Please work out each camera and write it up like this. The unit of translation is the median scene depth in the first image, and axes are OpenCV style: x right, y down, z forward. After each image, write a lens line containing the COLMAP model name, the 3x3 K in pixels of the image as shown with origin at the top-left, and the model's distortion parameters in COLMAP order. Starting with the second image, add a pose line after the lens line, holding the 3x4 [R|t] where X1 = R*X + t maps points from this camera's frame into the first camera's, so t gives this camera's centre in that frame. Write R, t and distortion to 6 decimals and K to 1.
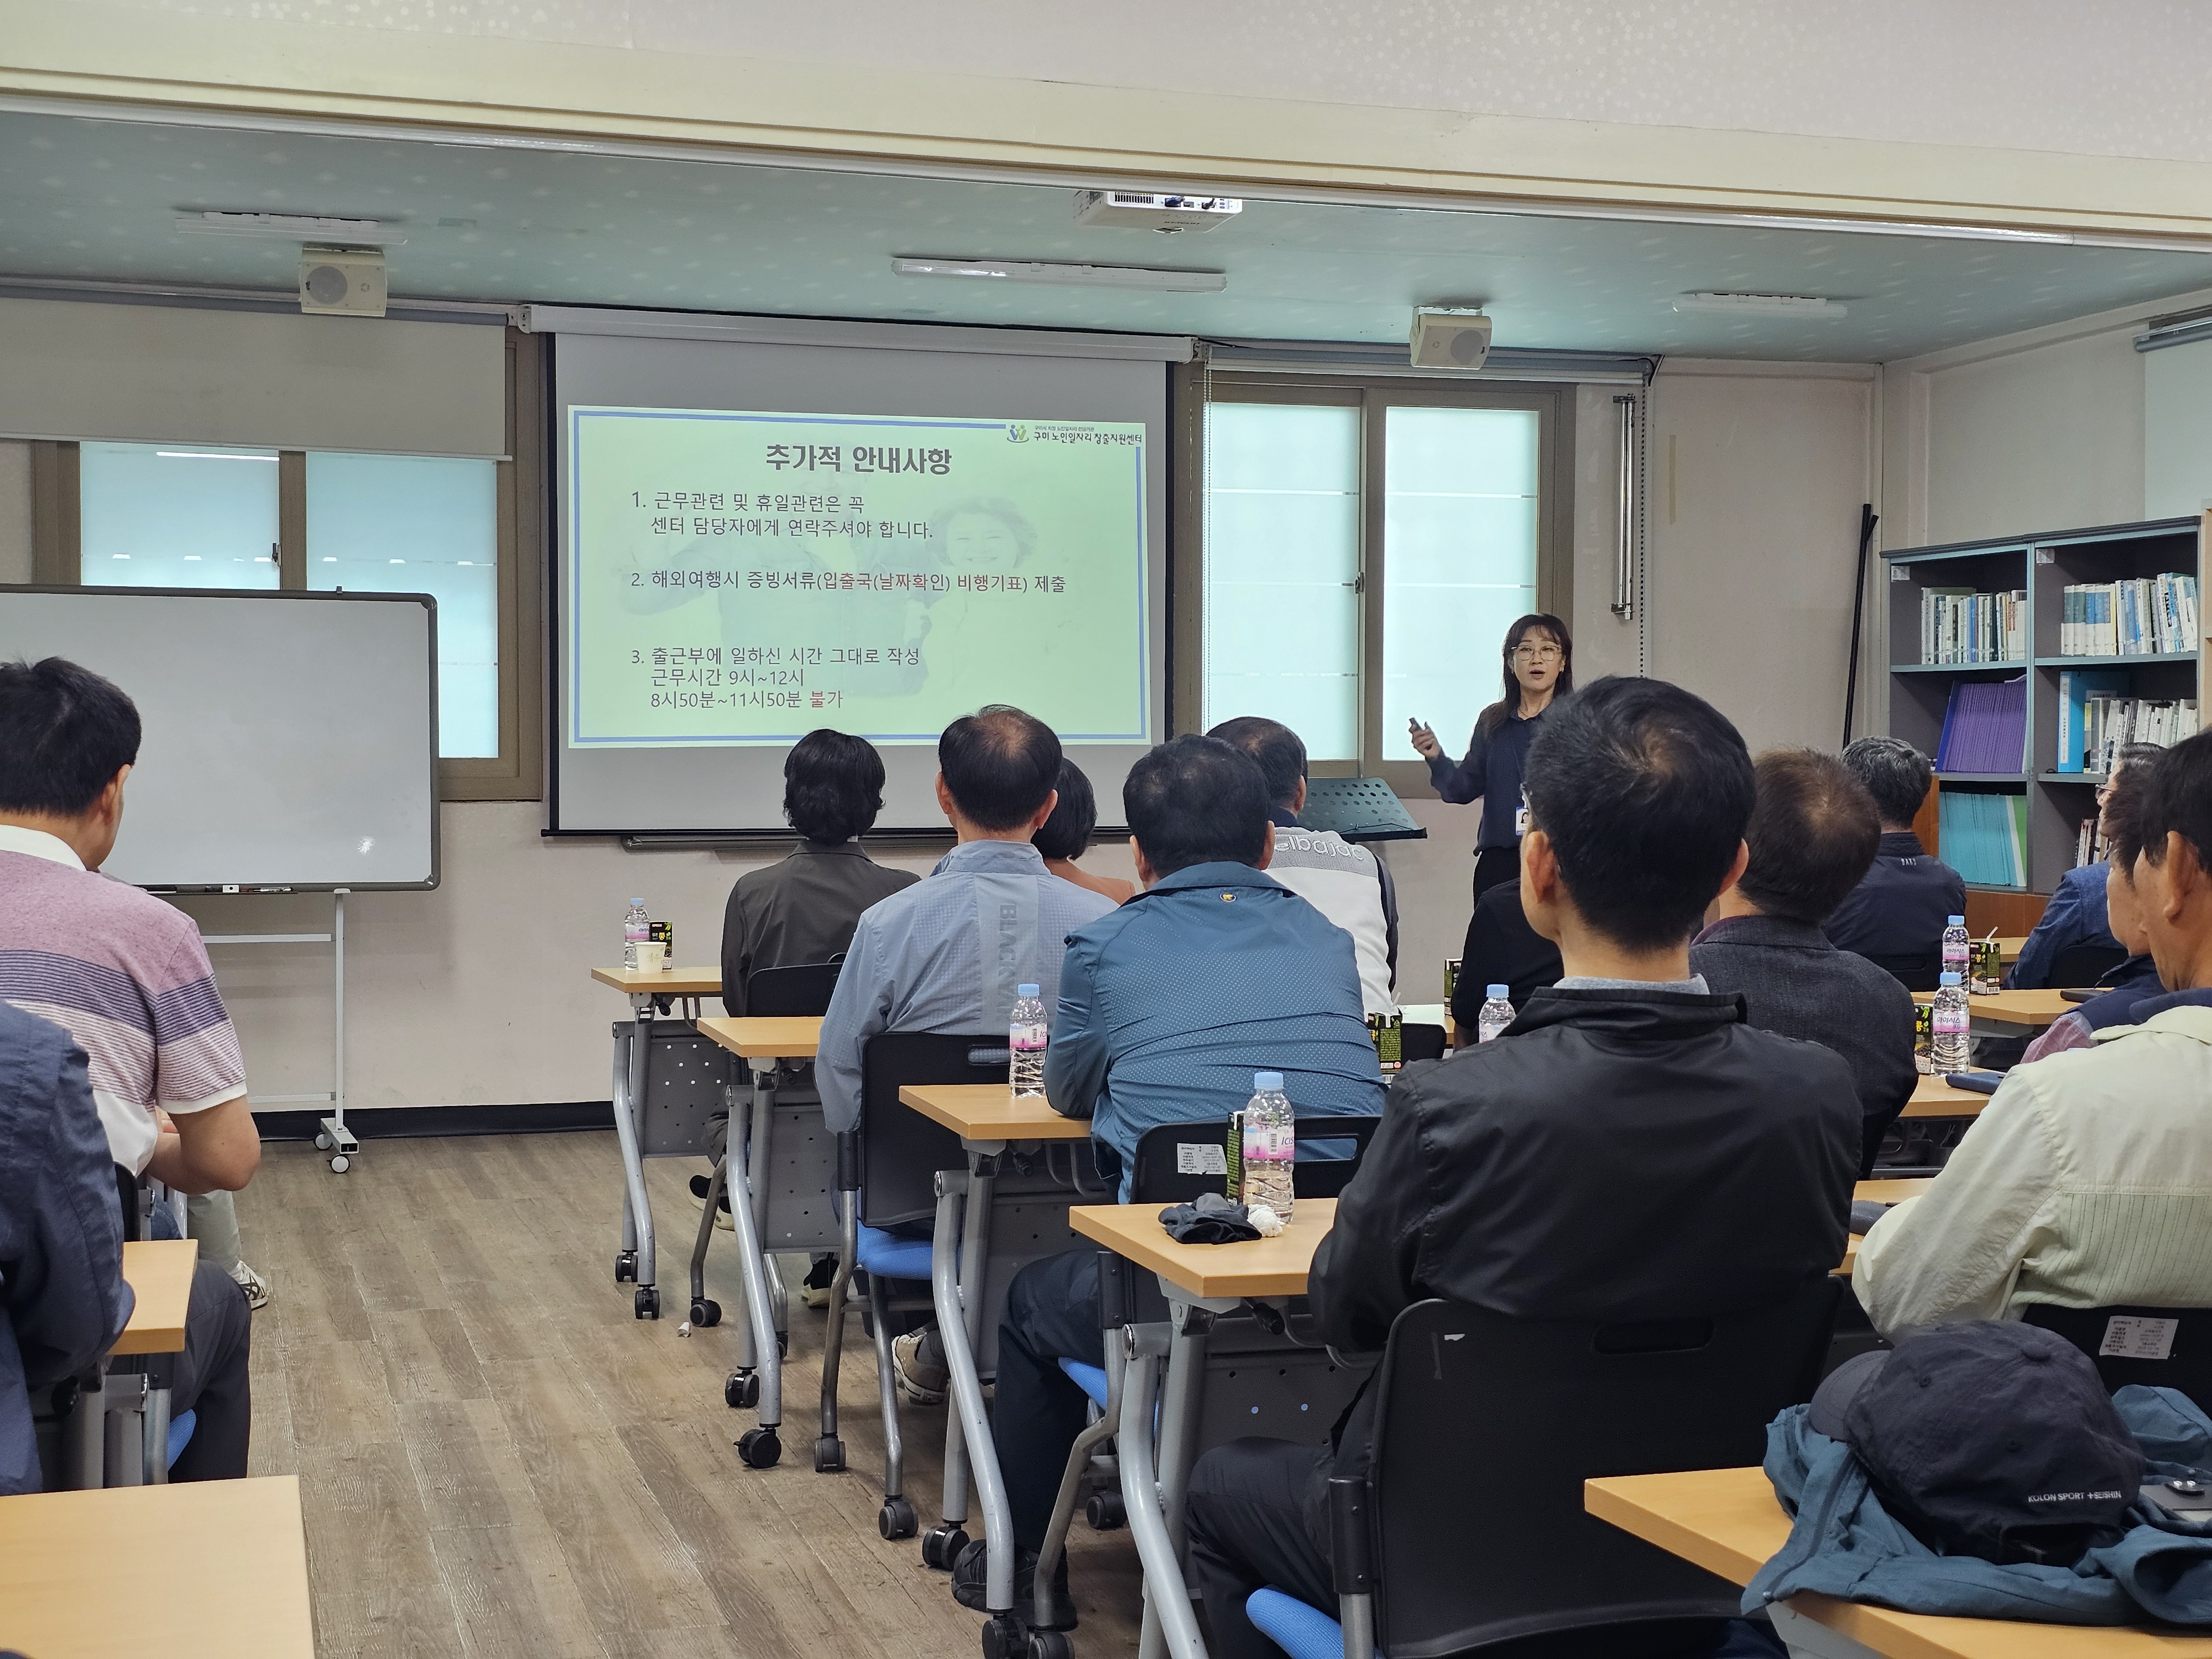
lens RADIAL K [[2984.7, 0, 1095.5], [0, 2984.7, 837.1], [0, 0, 1]] dist [0.057523, 0.000000]
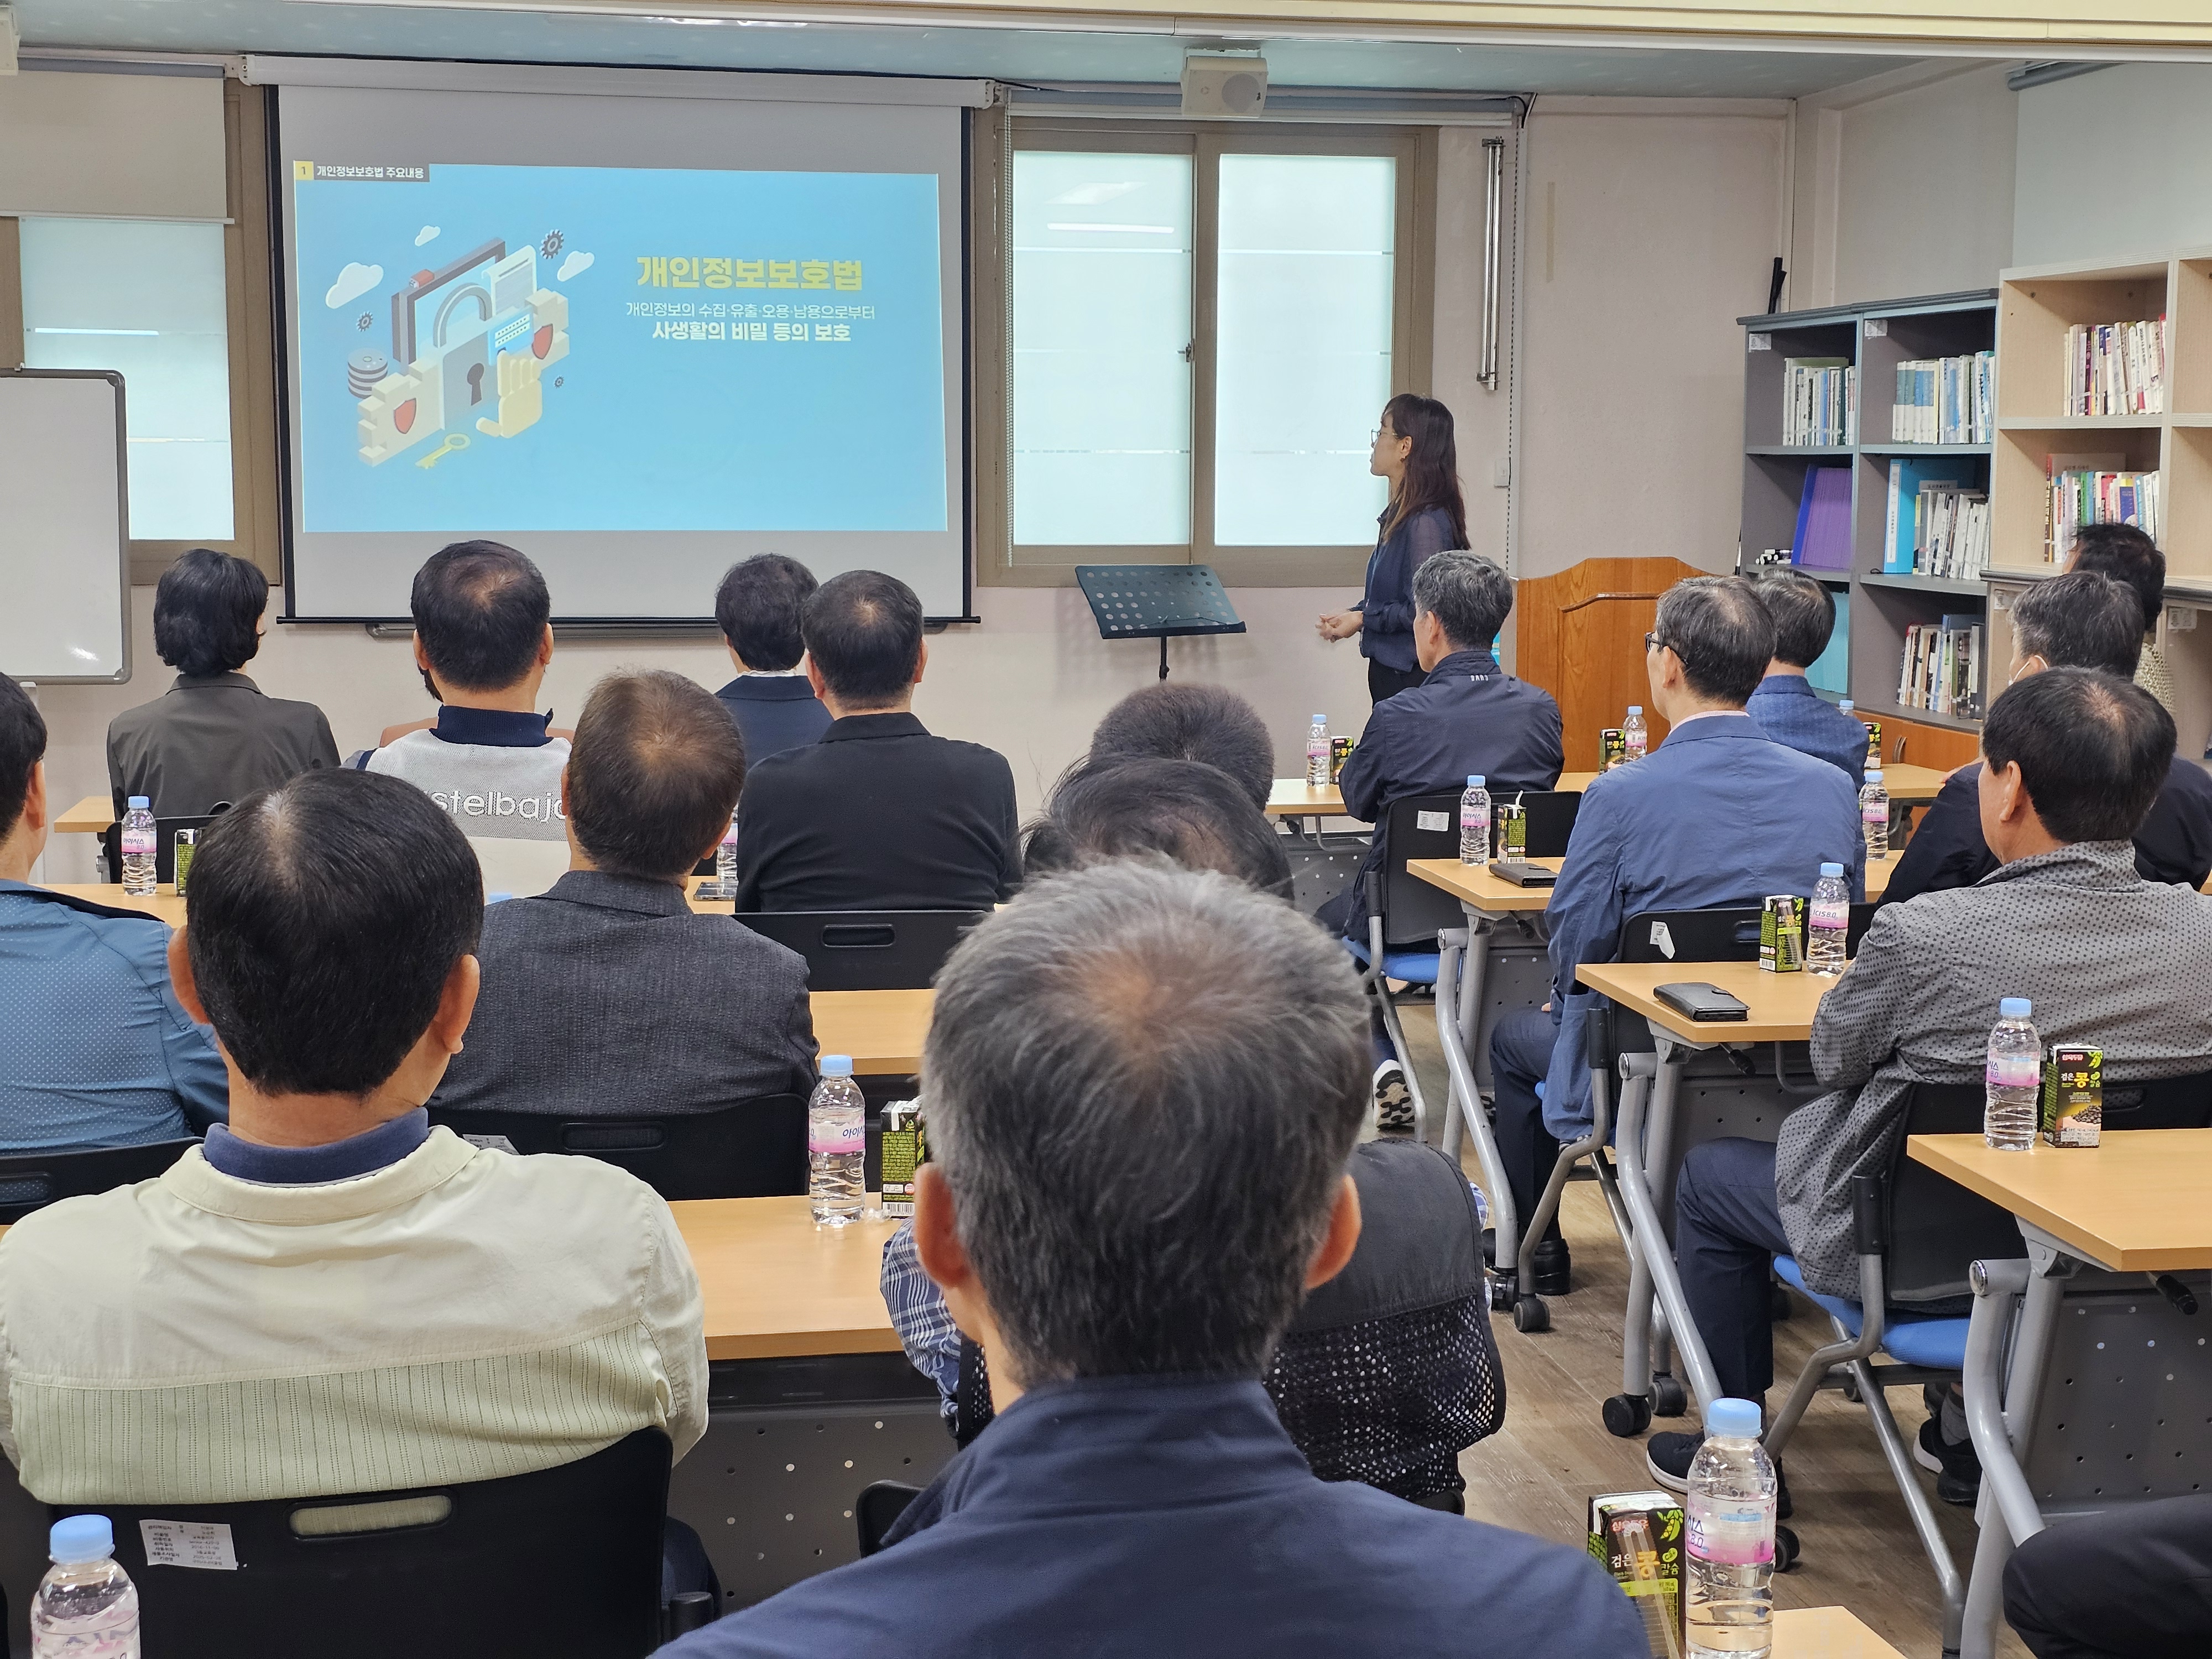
lens RADIAL K [[2984.7, 0, 1113.2], [0, 2984.7, 841.0], [0, 0, 1]] dist [0.057523, 0.000000]
pose [[0.992748, 0.019138, -0.118683, 0.196352], [-0.007454, 0.995147, 0.098119, -0.027428], [0.119984, -0.096523, 0.988072, 0.079824]]
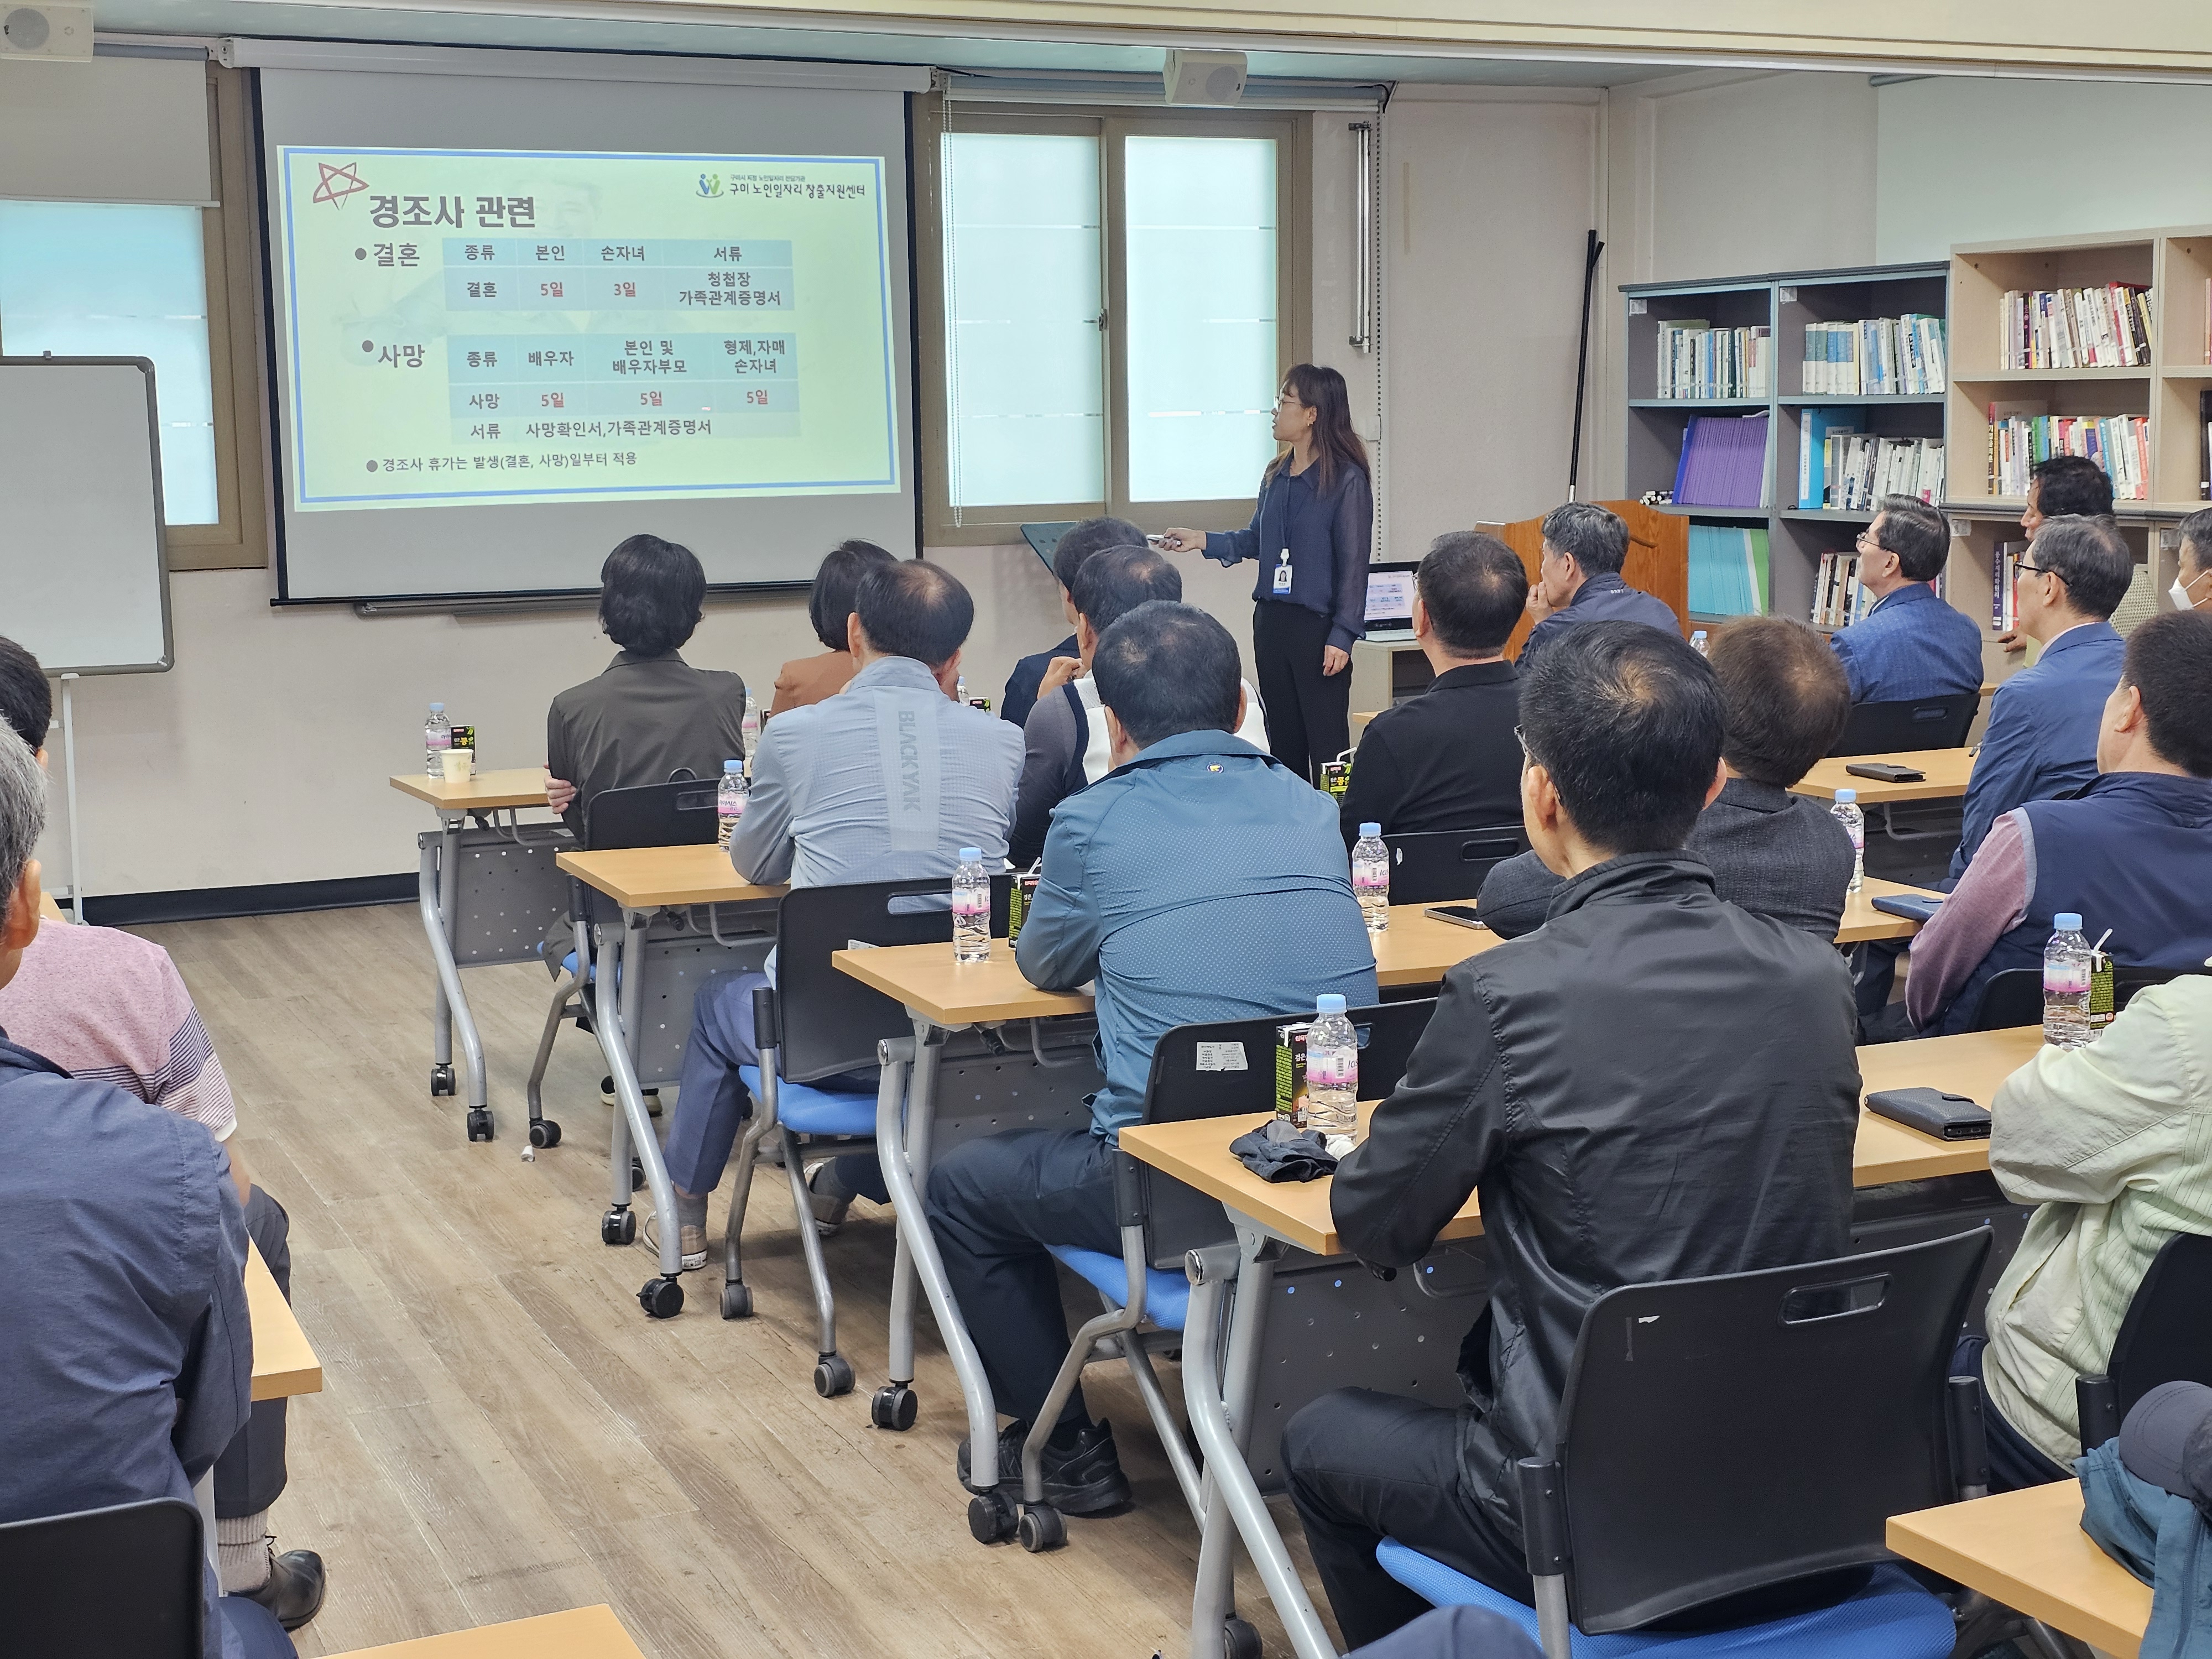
lens RADIAL K [[2984.7, 0, 1099.3], [0, 2984.7, 811.2], [0, 0, 1]] dist [0.057523, 0.000000]
pose [[0.990670, -0.035006, 0.131709, -0.052739], [0.021028, 0.994137, 0.106059, -0.031711], [-0.134649, -0.102300, 0.985598, 0.015064]]
